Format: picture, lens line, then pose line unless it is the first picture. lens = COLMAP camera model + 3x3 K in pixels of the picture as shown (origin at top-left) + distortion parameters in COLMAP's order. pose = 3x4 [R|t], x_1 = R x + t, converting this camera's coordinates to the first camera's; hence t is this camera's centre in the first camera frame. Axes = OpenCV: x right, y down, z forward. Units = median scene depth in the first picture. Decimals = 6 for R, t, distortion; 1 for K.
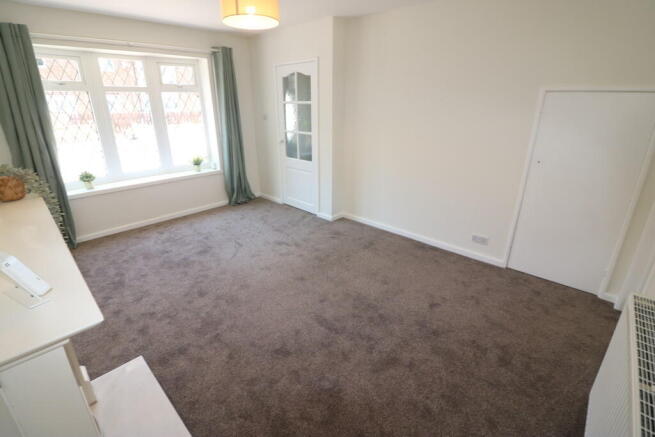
lens RADIAL K [[307.9, 0, 324.6], [0, 307.9, 207.6], [0, 0, 1]] dist [-0.000834, -0.008061]
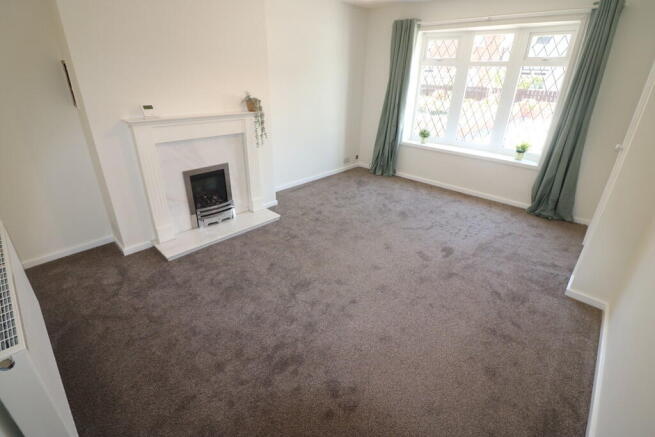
lens RADIAL K [[307.9, 0, 324.6], [0, 307.9, 207.6], [0, 0, 1]] dist [-0.000834, -0.008061]
pose [[0.004532, 0.406945, -0.913441, 0.516717], [-0.346139, 0.857621, 0.380360, -0.170310], [0.938172, 0.314454, 0.144746, 0.479285]]
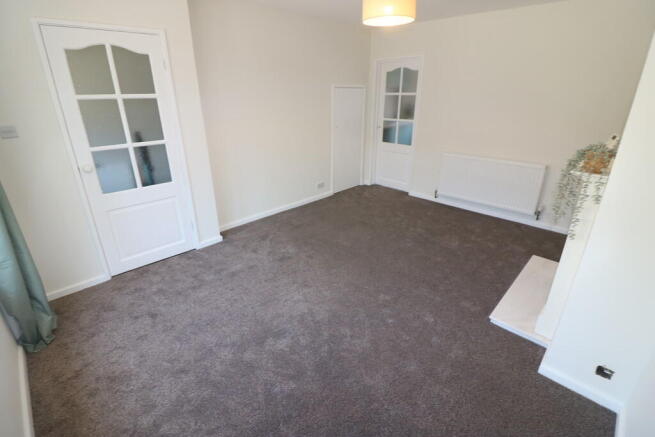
lens RADIAL K [[302.5, 0, 328.4], [0, 302.5, 210.3], [0, 0, 1]] dist [-0.013569, -0.000757]
pose [[0.032799, -0.367281, 0.929531, -0.747244], [0.330623, 0.881659, 0.336699, -0.223881], [-0.943193, 0.296281, 0.150349, 0.636683]]
